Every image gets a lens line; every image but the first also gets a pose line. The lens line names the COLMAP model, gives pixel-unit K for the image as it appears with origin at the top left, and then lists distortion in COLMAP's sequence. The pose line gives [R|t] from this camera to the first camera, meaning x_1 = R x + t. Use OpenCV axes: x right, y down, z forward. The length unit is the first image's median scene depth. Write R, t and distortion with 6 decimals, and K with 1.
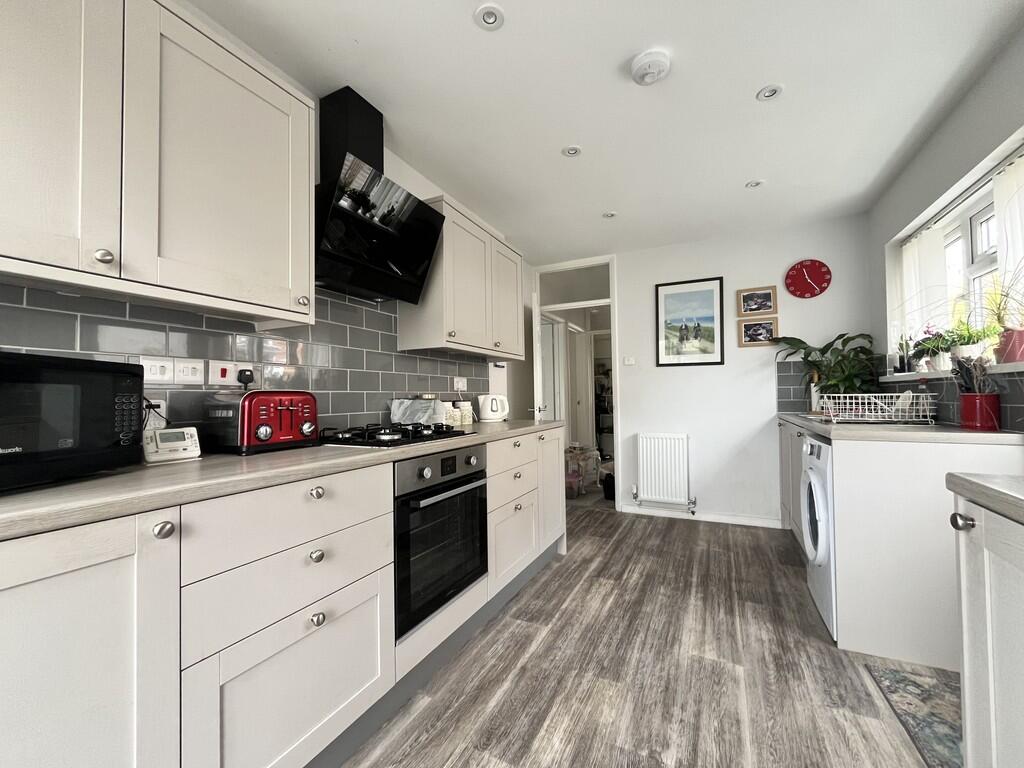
lens RADIAL K [[413.4, 0, 510.7], [0, 413.4, 386.7], [0, 0, 1]] dist [-0.002417, -0.000362]
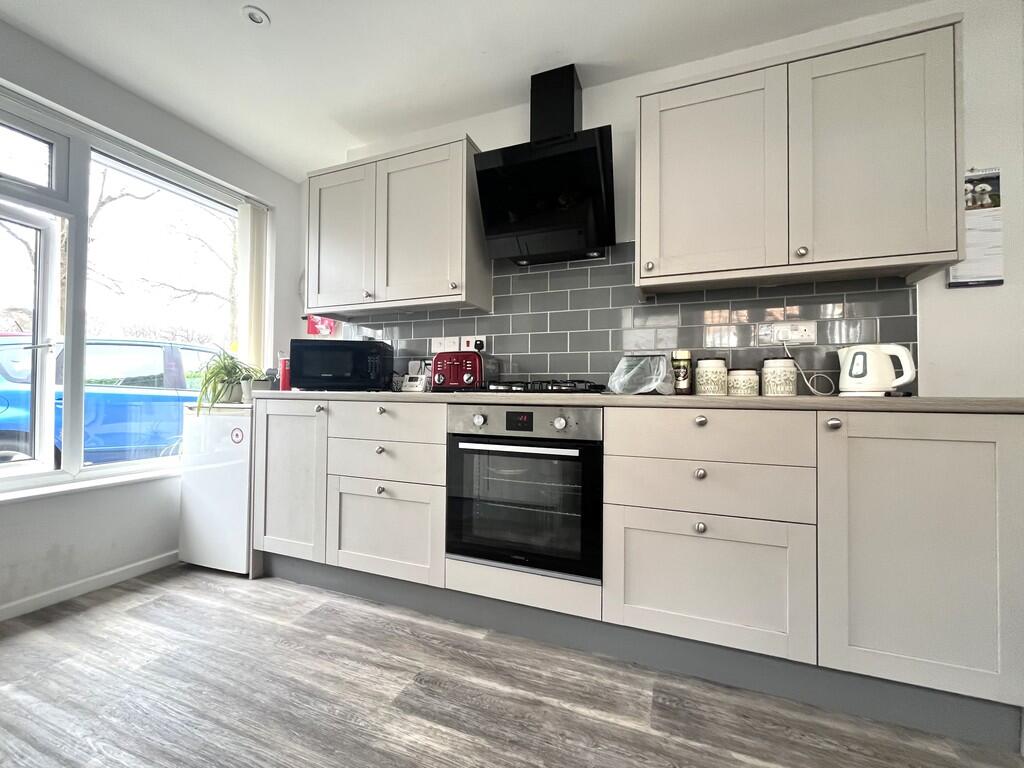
lens RADIAL K [[417.5, 0, 511.2], [0, 417.5, 386.0], [0, 0, 1]] dist [-0.000786, -0.000101]
pose [[0.089437, -0.000089, -0.995992, 0.693280], [0.016475, 0.999863, 0.001390, 0.098968], [0.995856, -0.016533, 0.089426, 0.801211]]
